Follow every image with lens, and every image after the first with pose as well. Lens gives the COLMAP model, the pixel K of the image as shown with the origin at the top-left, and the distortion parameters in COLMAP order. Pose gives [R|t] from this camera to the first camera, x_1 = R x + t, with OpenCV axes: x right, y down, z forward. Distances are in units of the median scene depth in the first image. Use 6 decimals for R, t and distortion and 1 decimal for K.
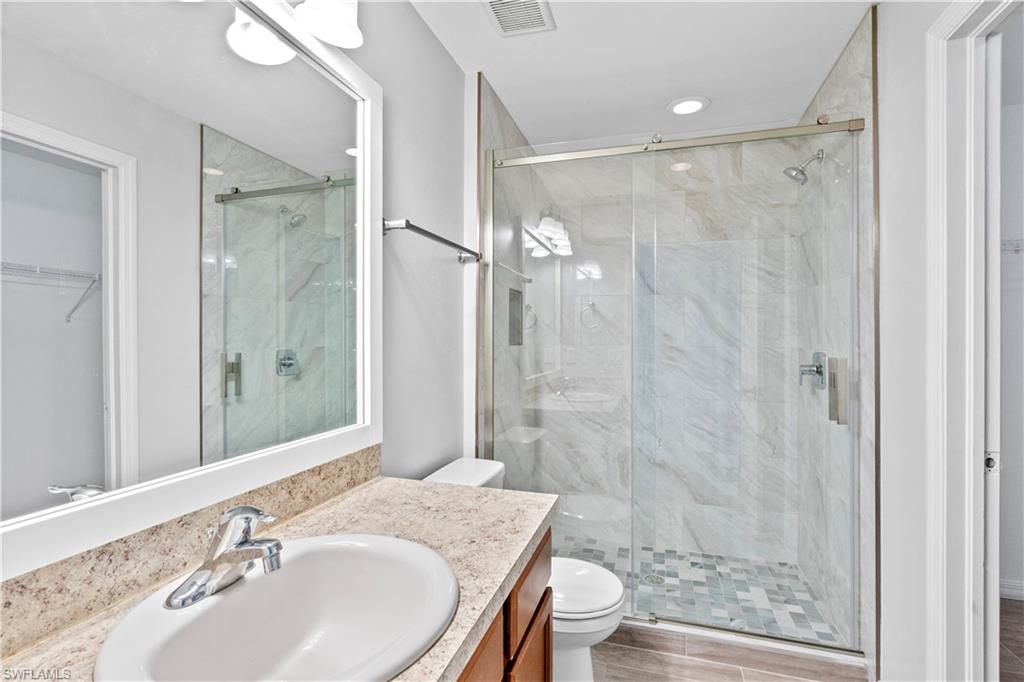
lens RADIAL K [[468.7, 0, 509.5], [0, 468.7, 339.0], [0, 0, 1]] dist [-0.003460, 0.000613]
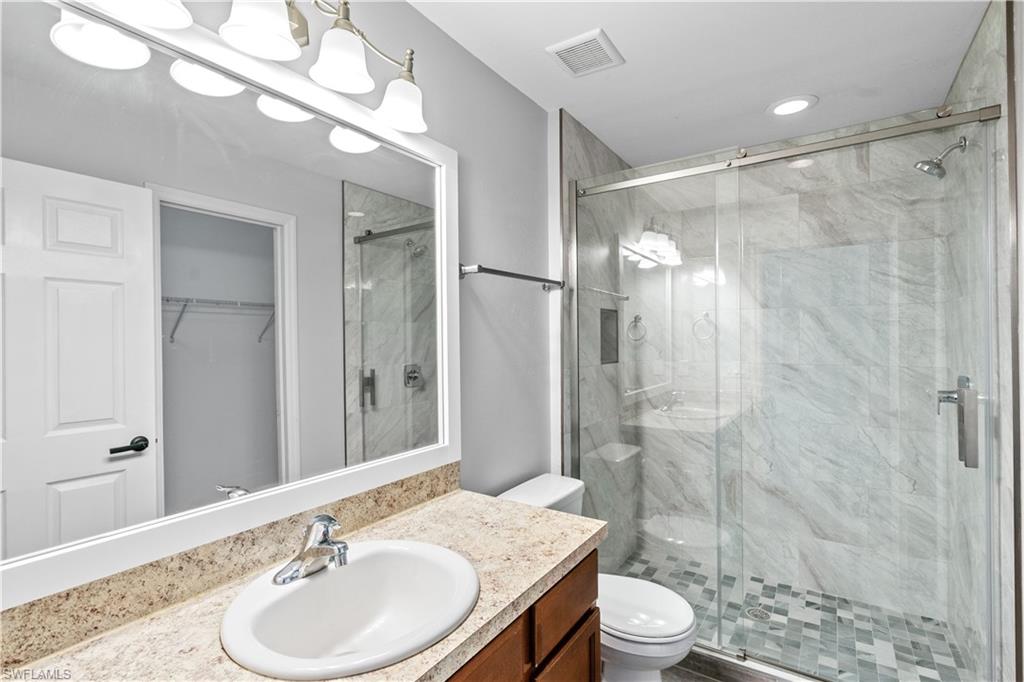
lens RADIAL K [[468.7, 0, 510.1], [0, 468.7, 341.7], [0, 0, 1]] dist [-0.003460, 0.000613]
pose [[0.957645, -0.012079, -0.287700, 0.114687], [0.013581, 0.999903, 0.003228, -0.046158], [0.287633, -0.006998, 0.957715, -0.043536]]
